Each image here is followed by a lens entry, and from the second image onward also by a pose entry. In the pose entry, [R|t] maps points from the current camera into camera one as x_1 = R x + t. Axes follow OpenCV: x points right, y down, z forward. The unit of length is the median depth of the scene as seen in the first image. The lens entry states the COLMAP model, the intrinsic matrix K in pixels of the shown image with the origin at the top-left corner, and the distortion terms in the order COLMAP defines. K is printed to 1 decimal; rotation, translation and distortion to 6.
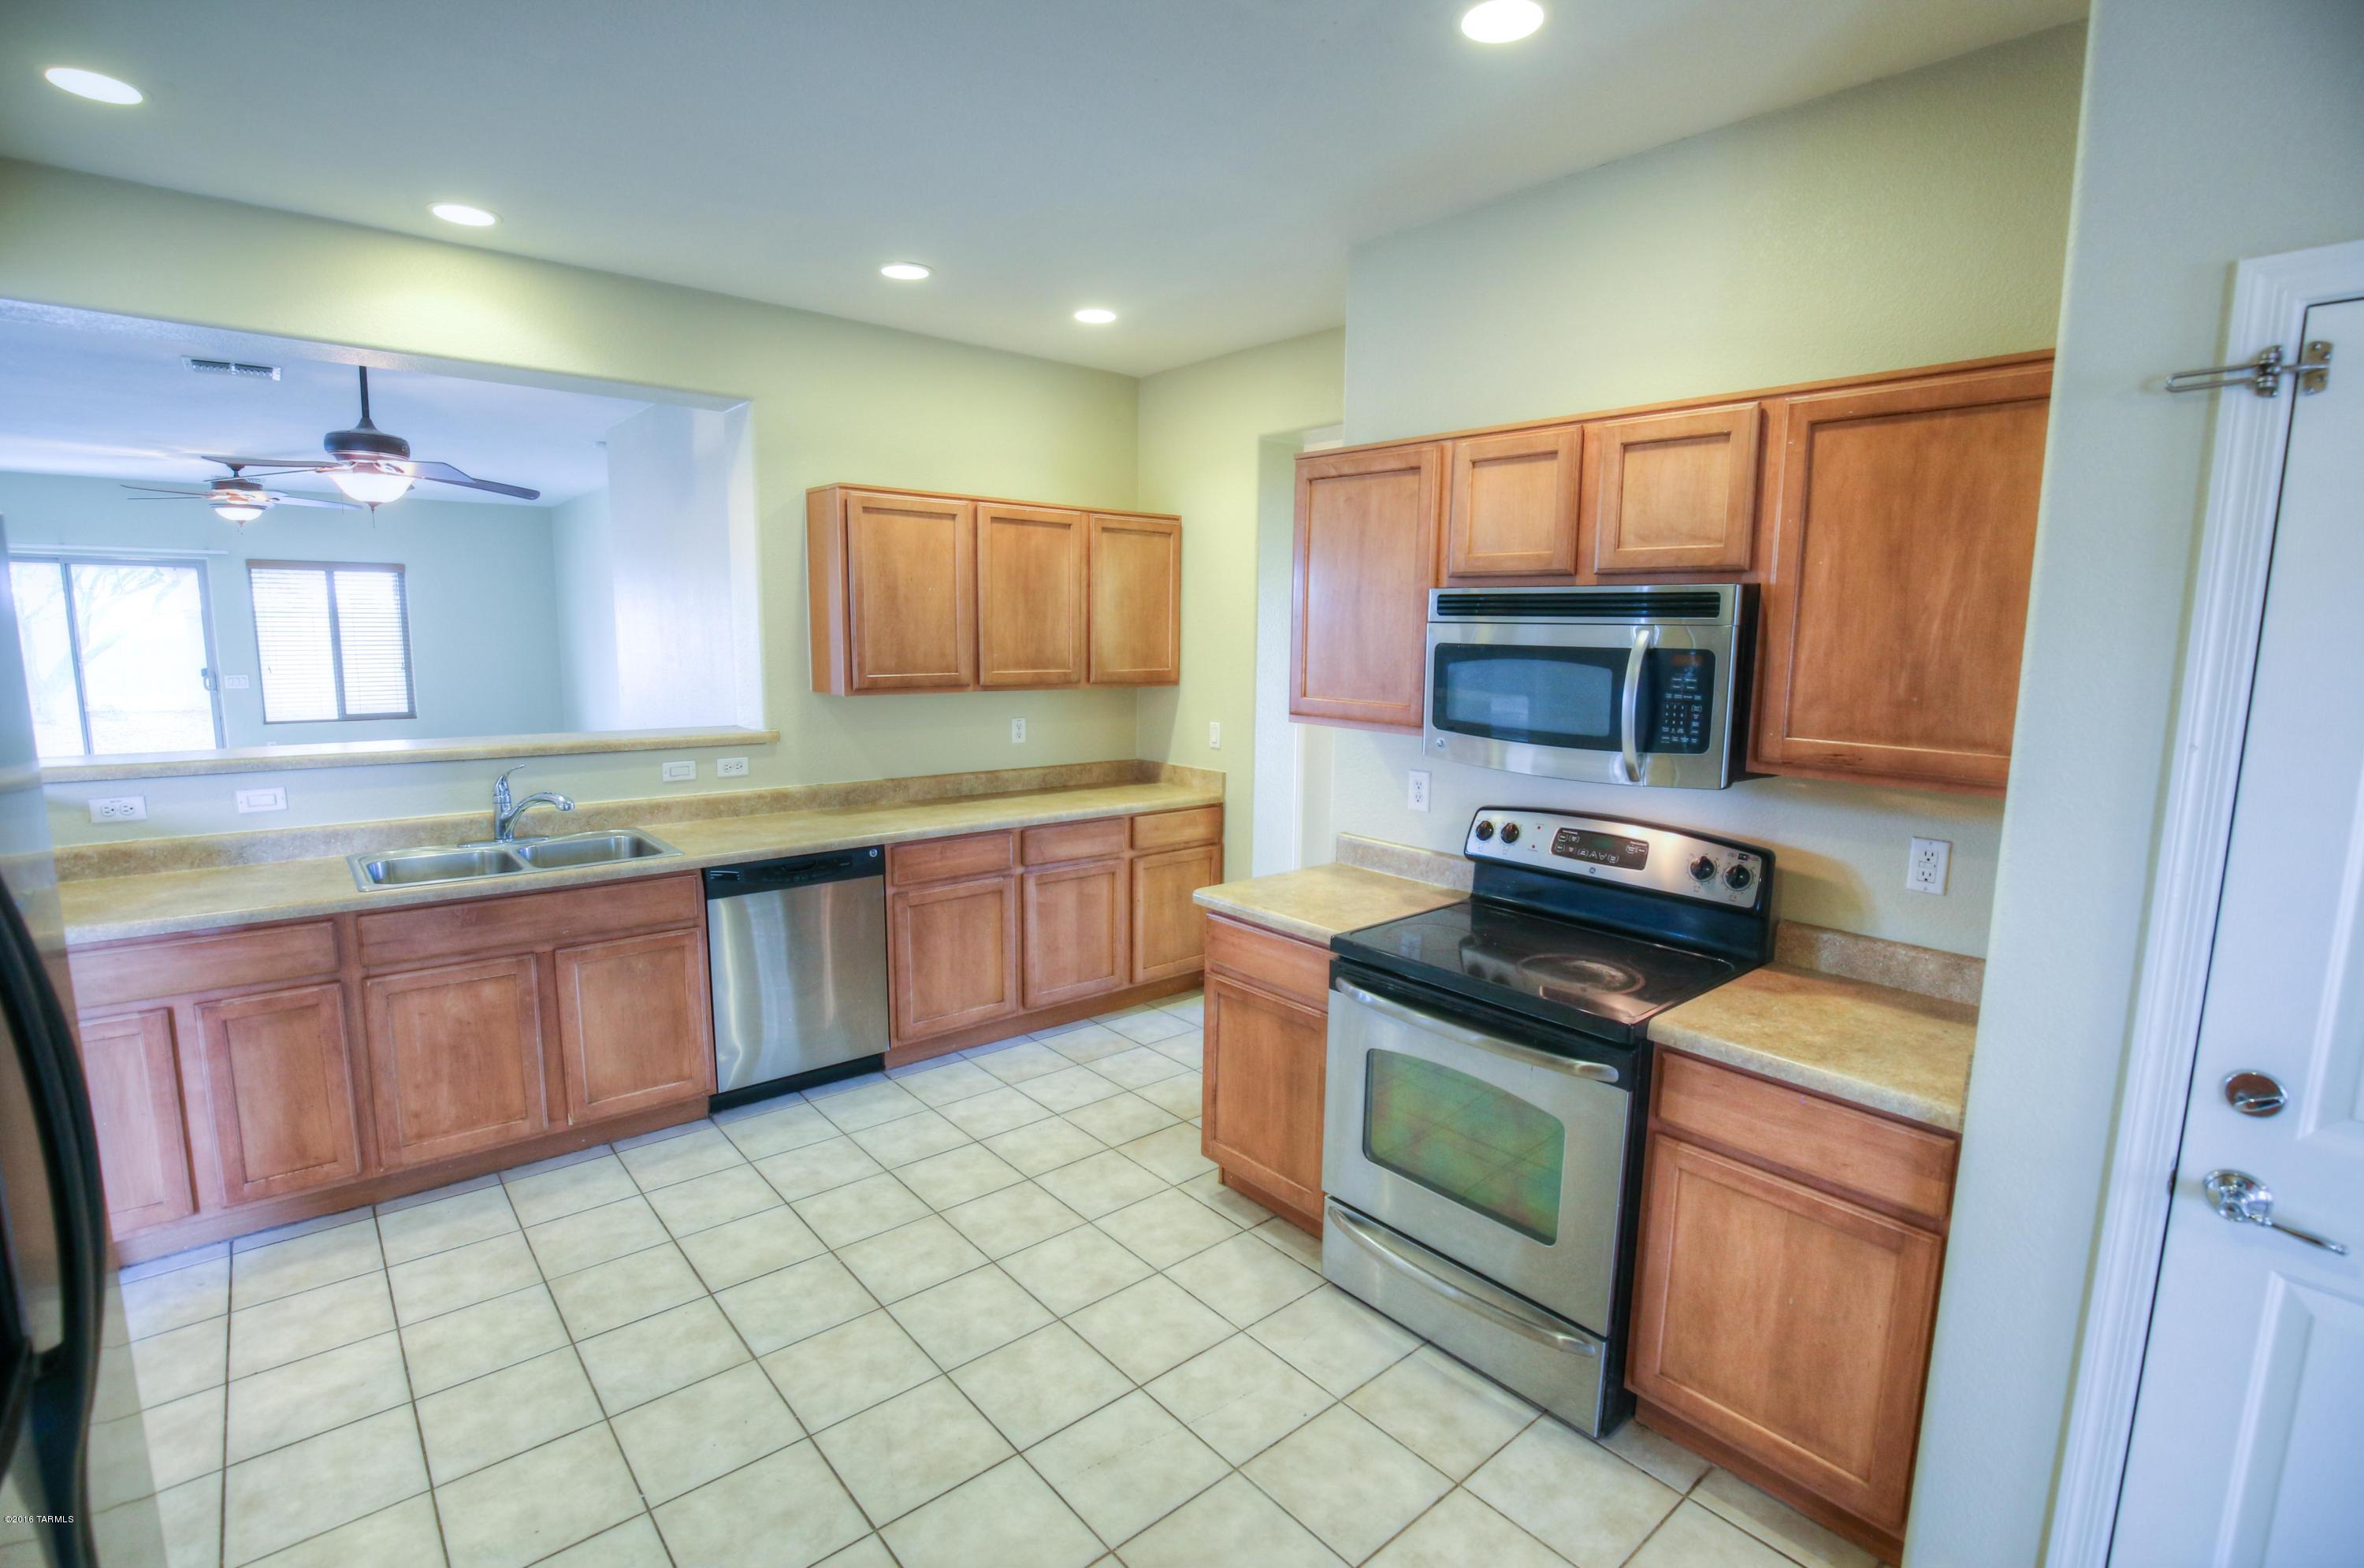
lens RADIAL K [[1089.5, 0, 1188.4], [0, 1089.5, 781.2], [0, 0, 1]] dist [-0.034460, 0.006288]
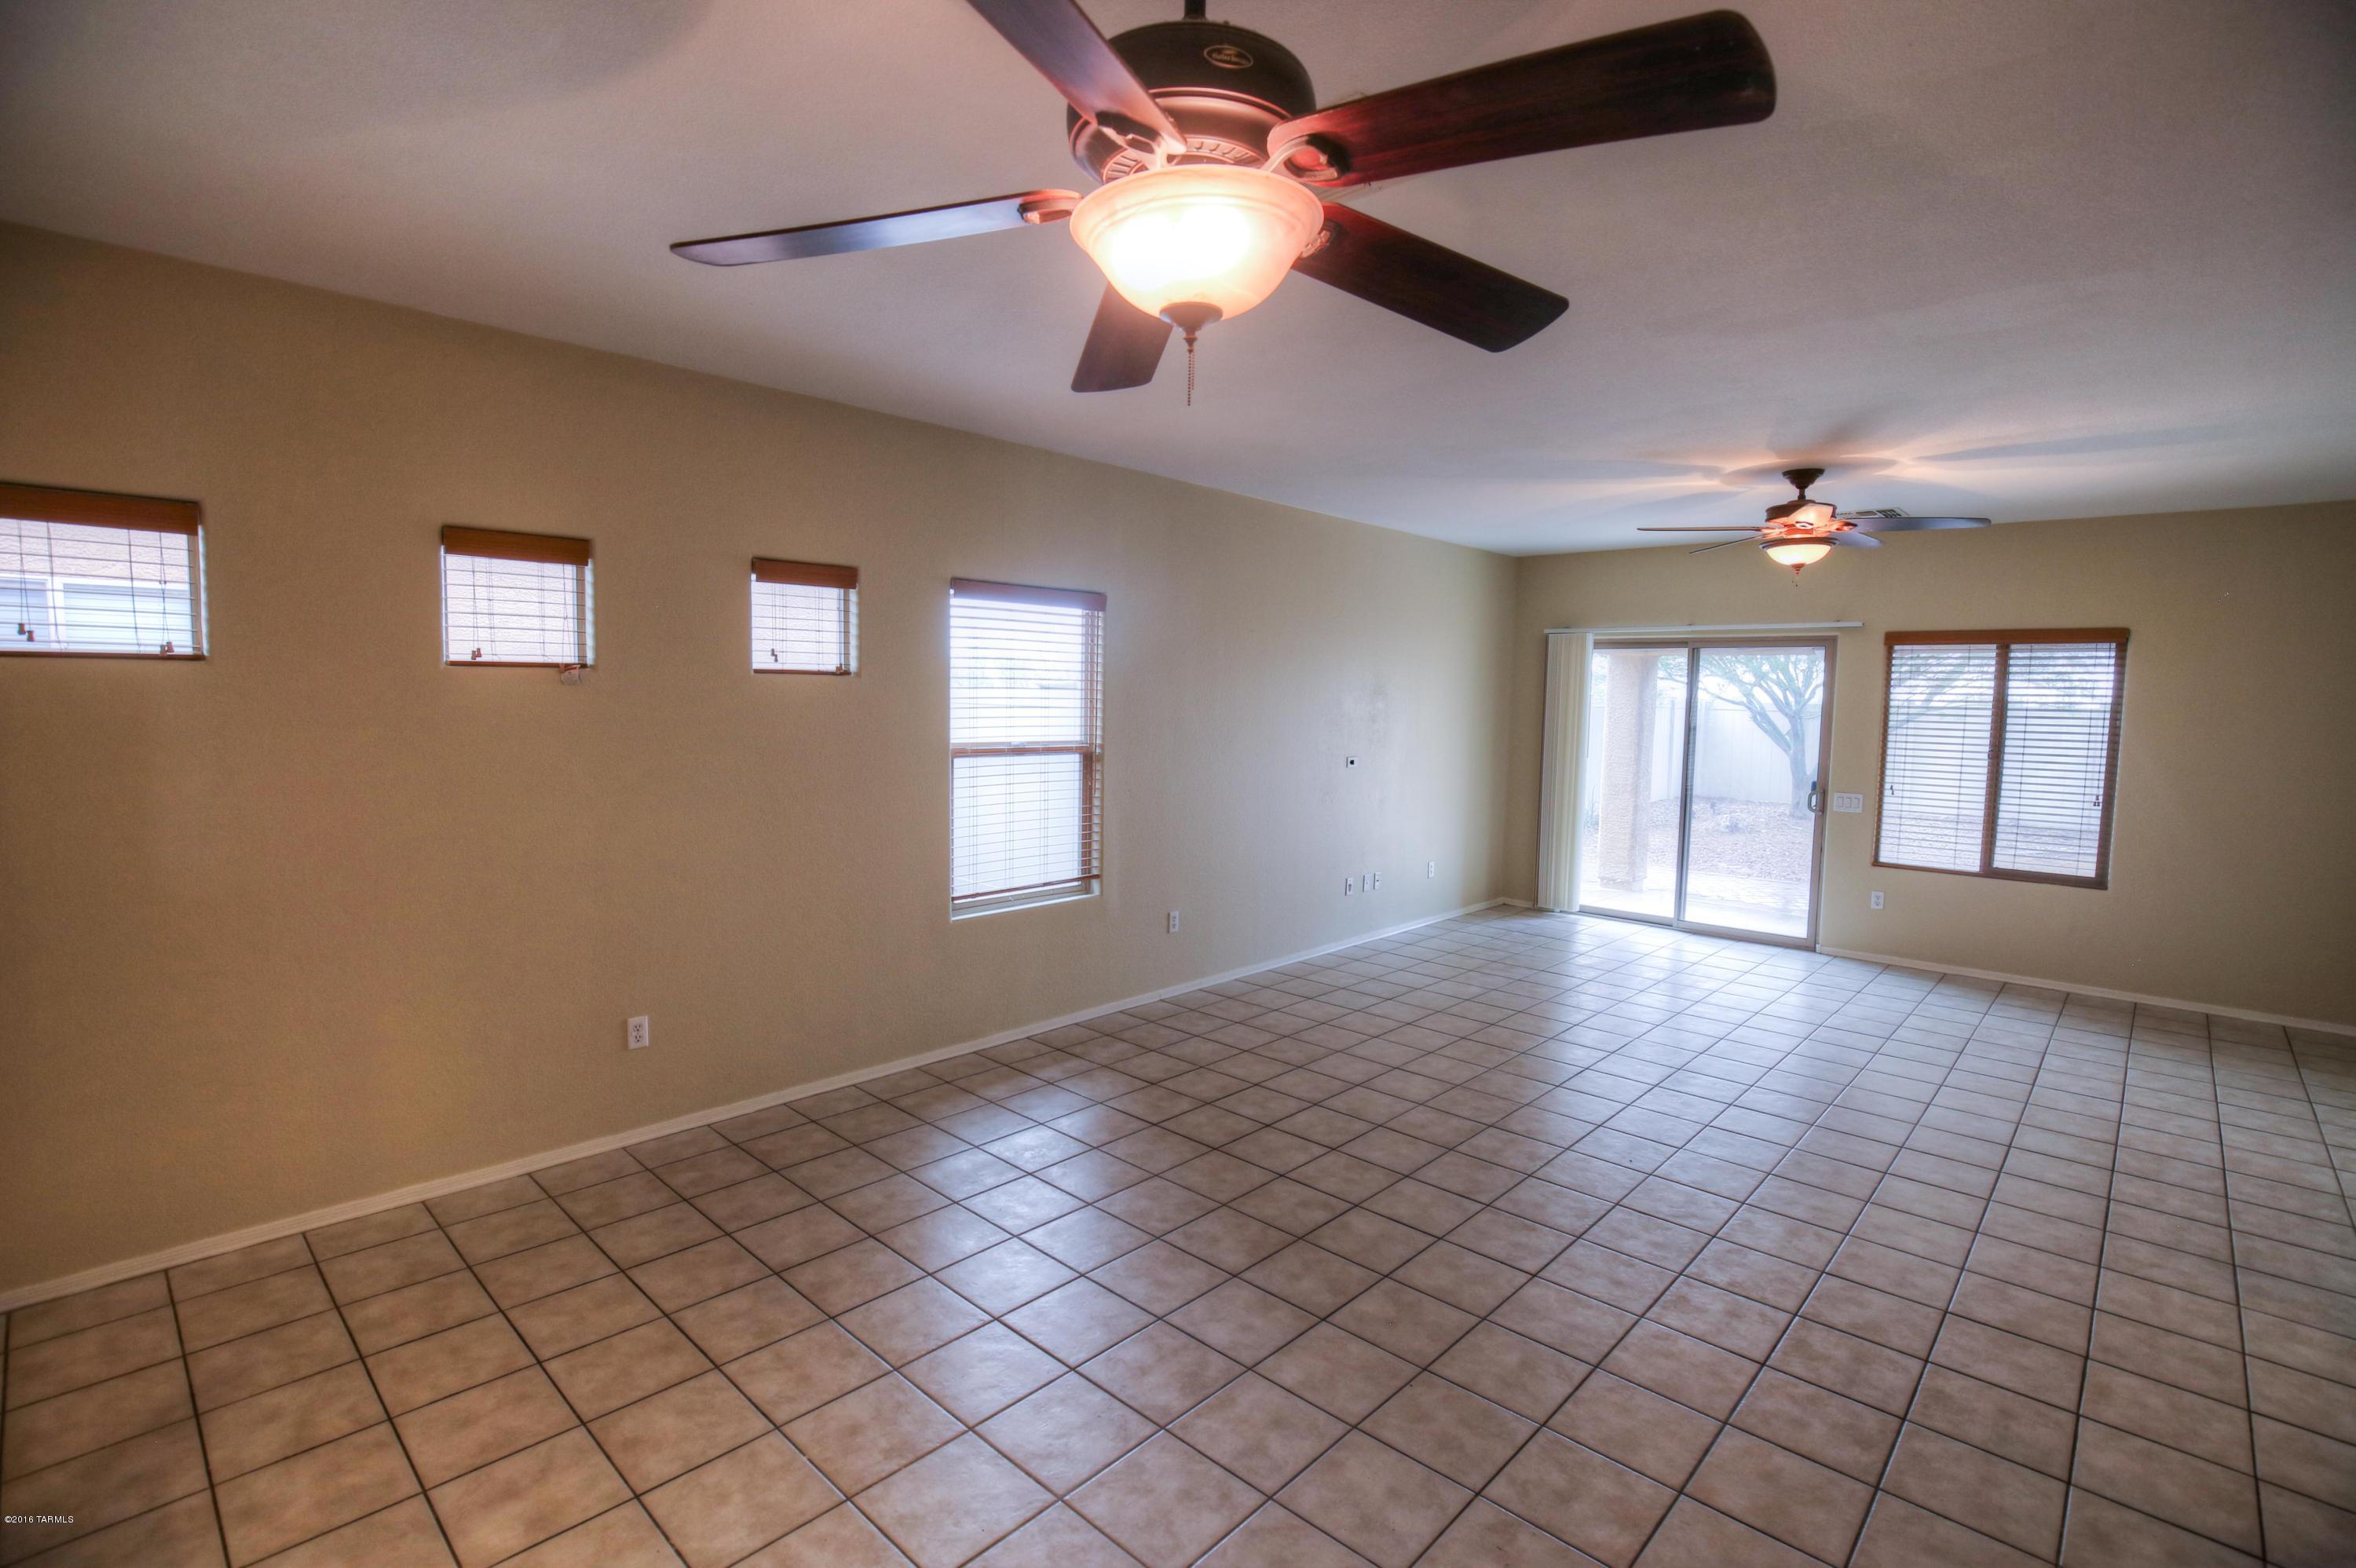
lens RADIAL K [[1085.7, 0, 1185.4], [0, 1085.7, 788.2], [0, 0, 1]] dist [-0.034460, 0.006288]
pose [[0.111770, 0.072333, -0.991098, -0.734371], [-0.158563, 0.985867, 0.054070, -0.231153], [0.981002, 0.151108, 0.121660, 1.517286]]
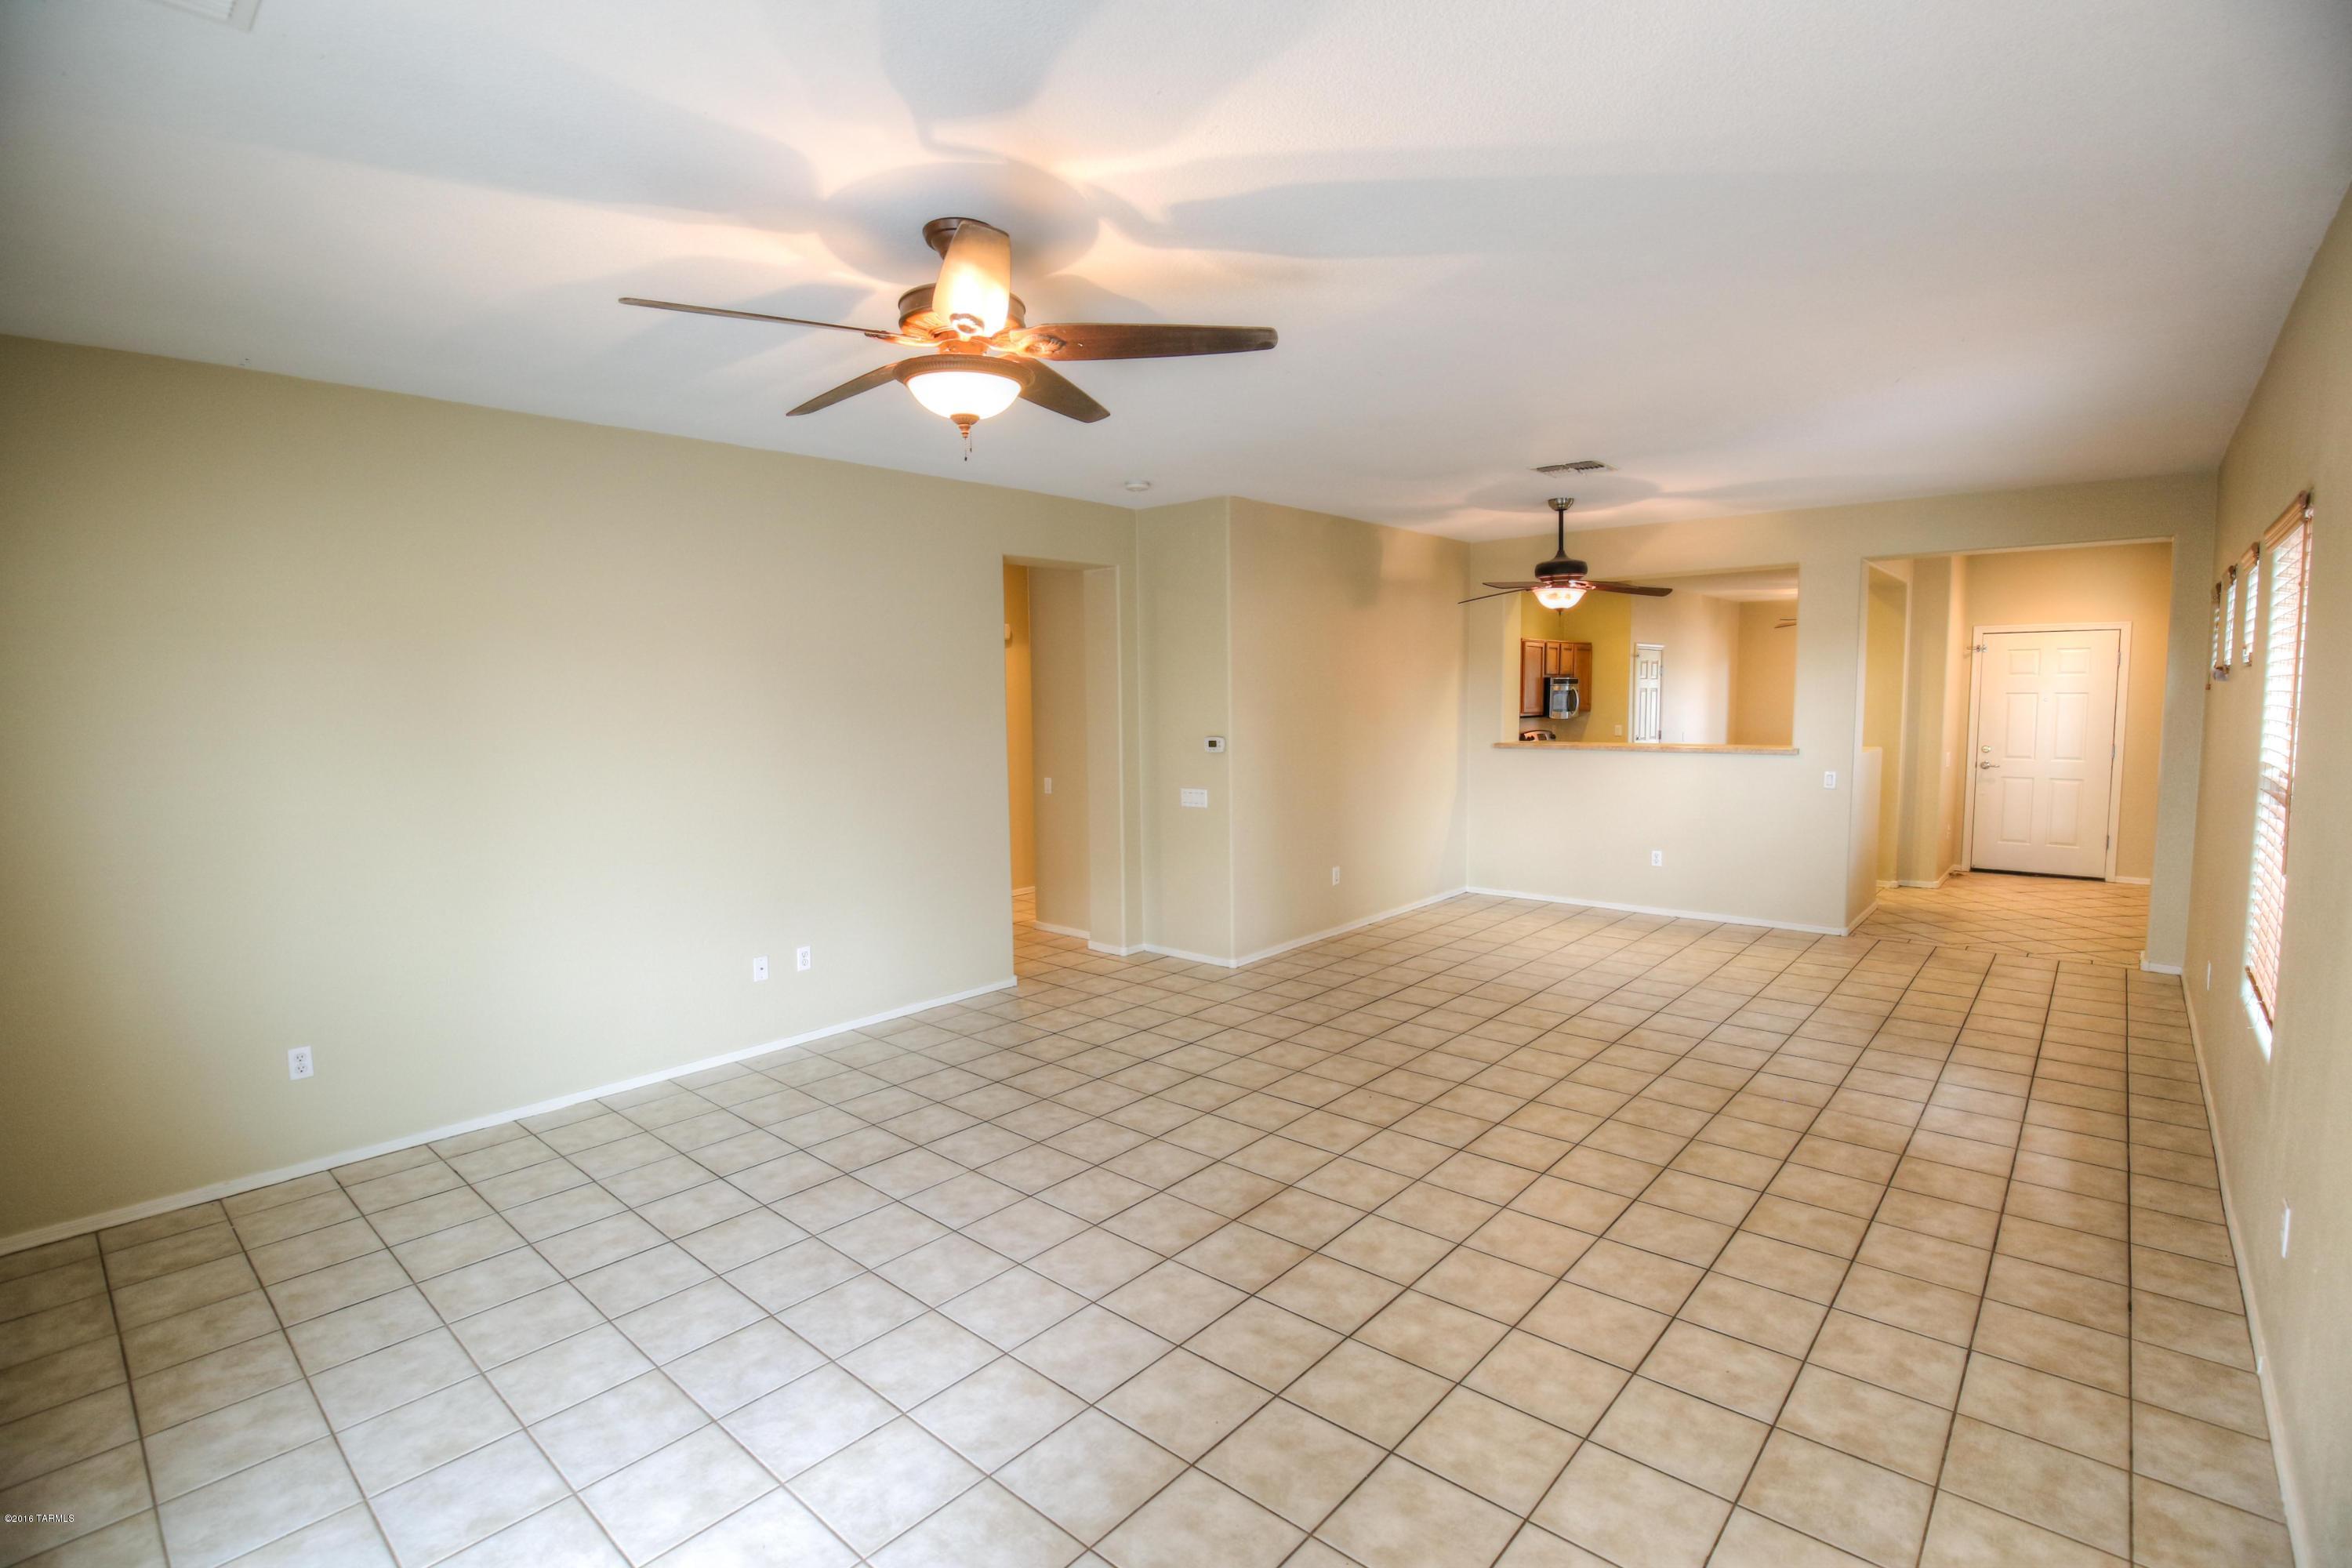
lens RADIAL K [[1084.0, 0, 1177.2], [0, 1084.0, 787.0], [0, 0, 1]] dist [-0.034460, 0.006288]
pose [[-0.135943, -0.101587, 0.985495, -3.135364], [0.153759, 0.980513, 0.122283, -0.423388], [-0.978712, 0.168152, -0.117674, 2.558917]]
